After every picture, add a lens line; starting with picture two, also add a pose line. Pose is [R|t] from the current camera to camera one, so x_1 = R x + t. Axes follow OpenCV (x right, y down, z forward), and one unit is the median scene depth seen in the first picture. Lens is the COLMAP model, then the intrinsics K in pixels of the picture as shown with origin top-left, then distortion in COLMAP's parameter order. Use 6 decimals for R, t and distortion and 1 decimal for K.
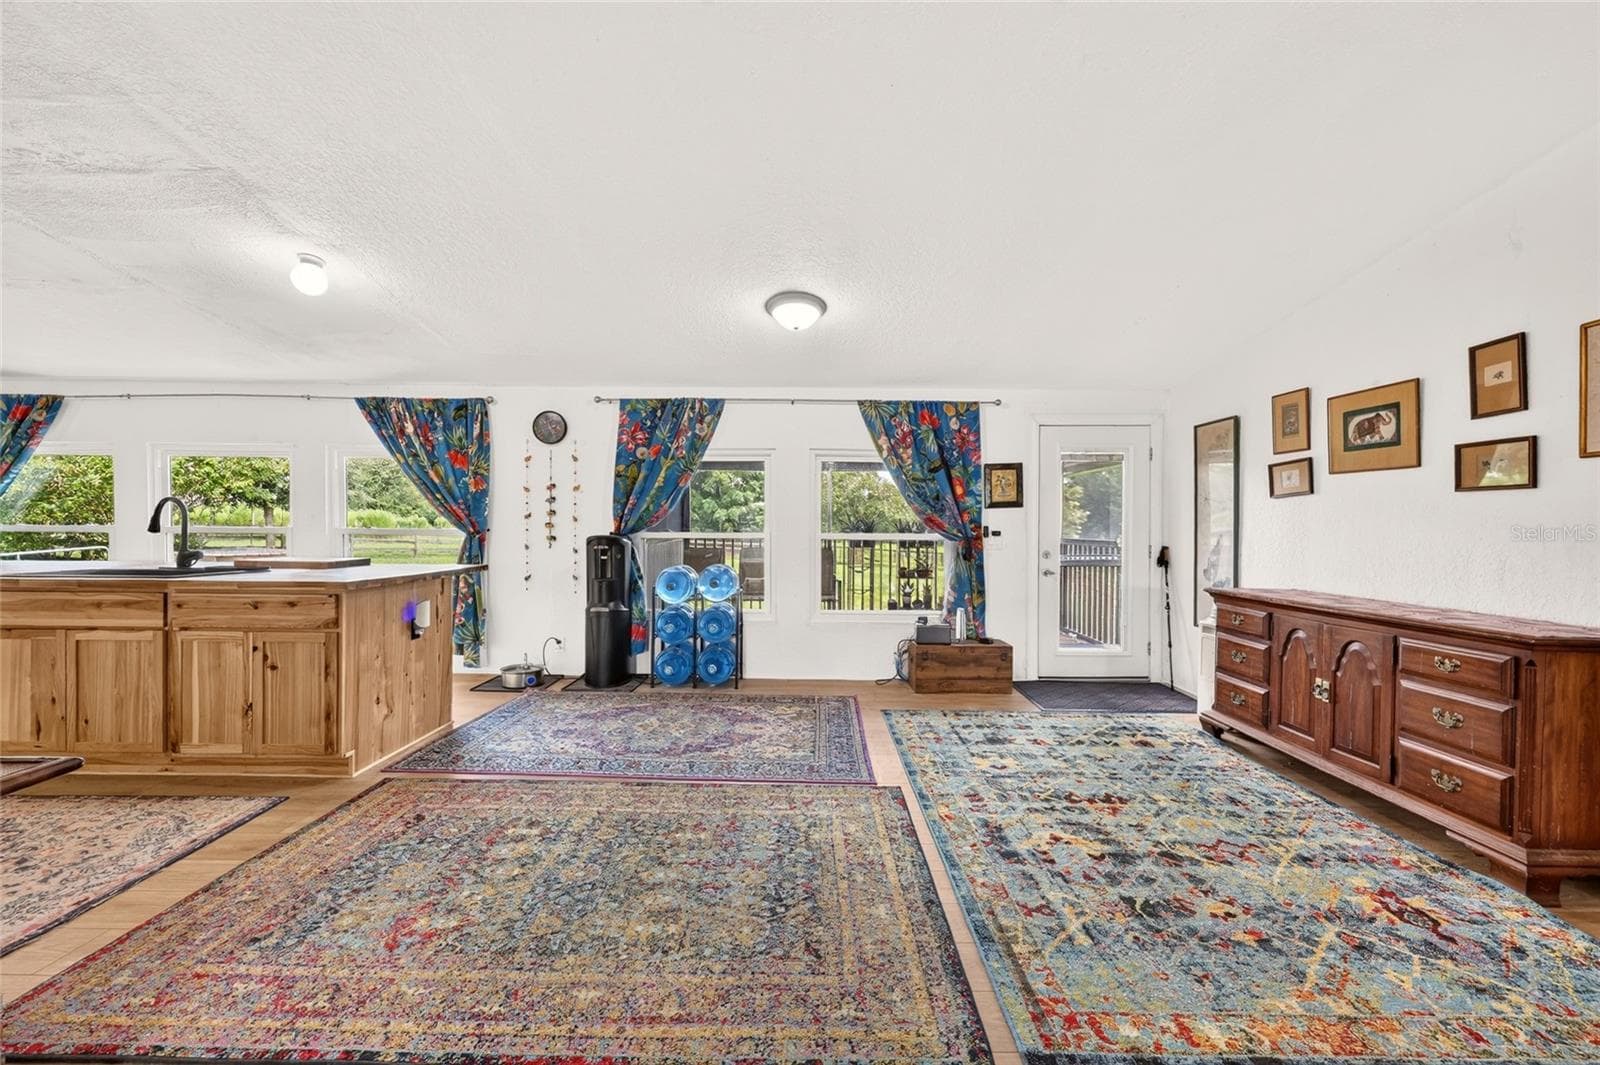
lens RADIAL K [[638.8, 0, 798.2], [0, 638.8, 528.9], [0, 0, 1]] dist [0.000250, 0.000095]
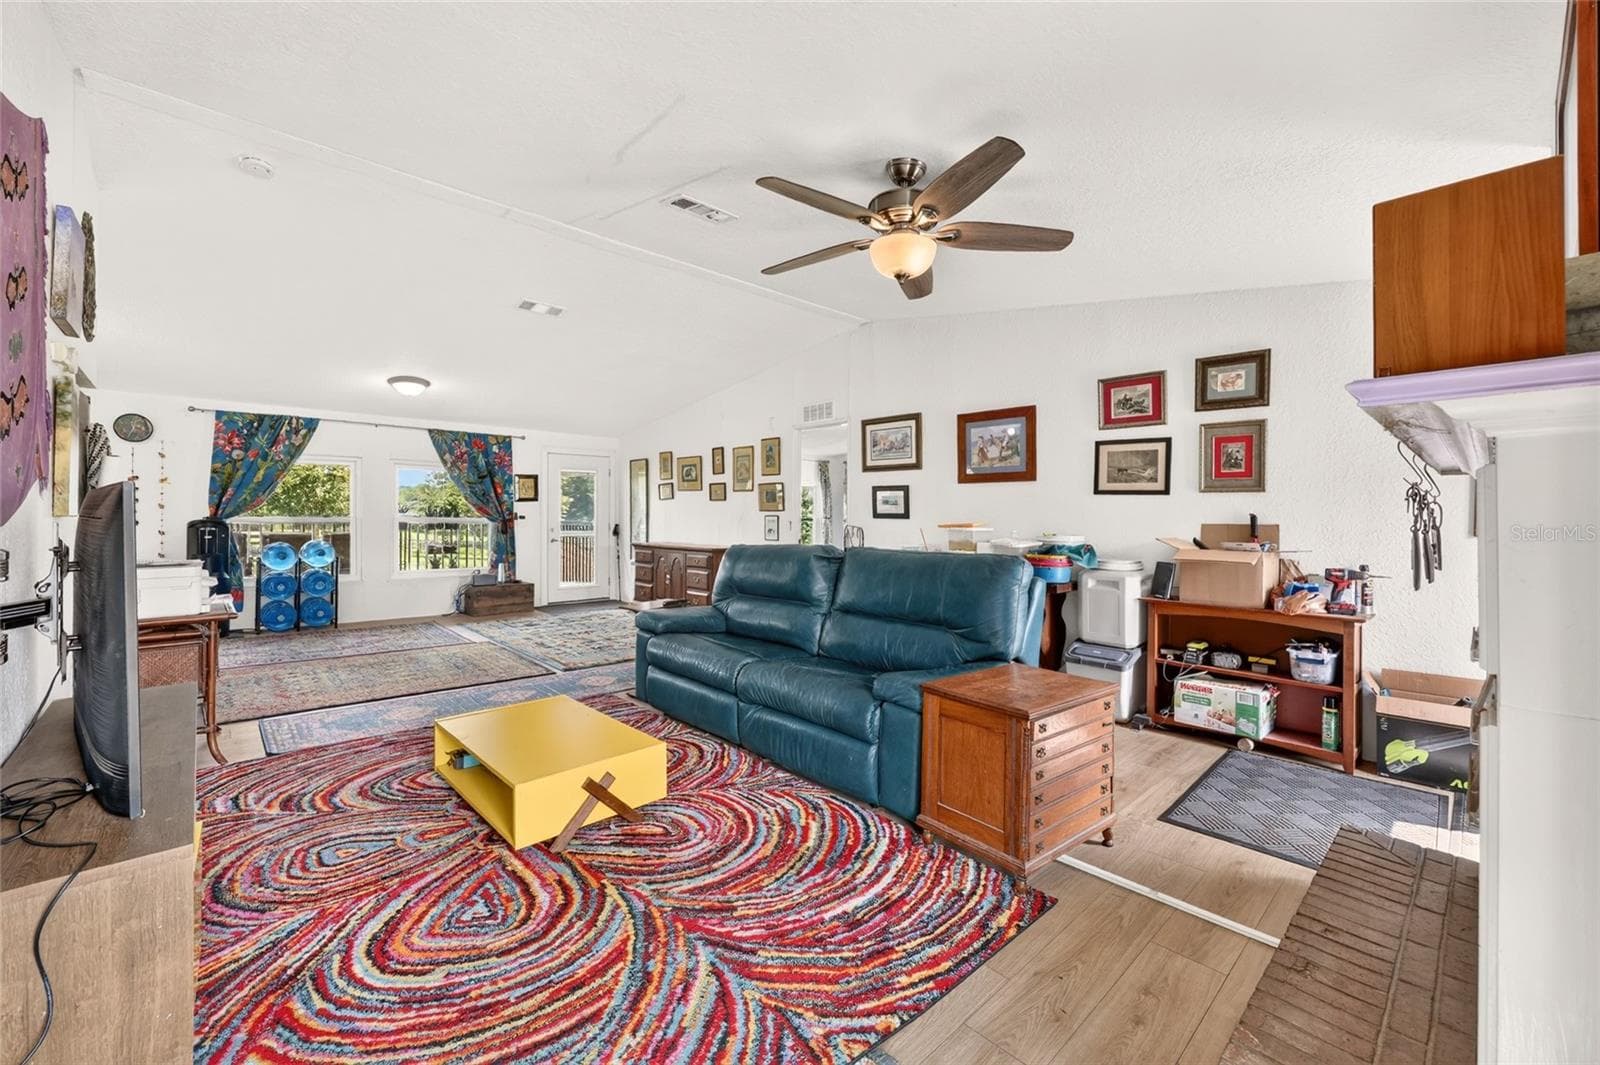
lens RADIAL K [[638.8, 0, 798.2], [0, 638.8, 528.9], [0, 0, 1]] dist [0.000250, 0.000095]
pose [[0.720269, -0.015704, 0.693517, -0.327066], [-0.001528, 0.999705, 0.024225, -0.003675], [-0.693693, -0.018508, 0.720033, -0.691282]]
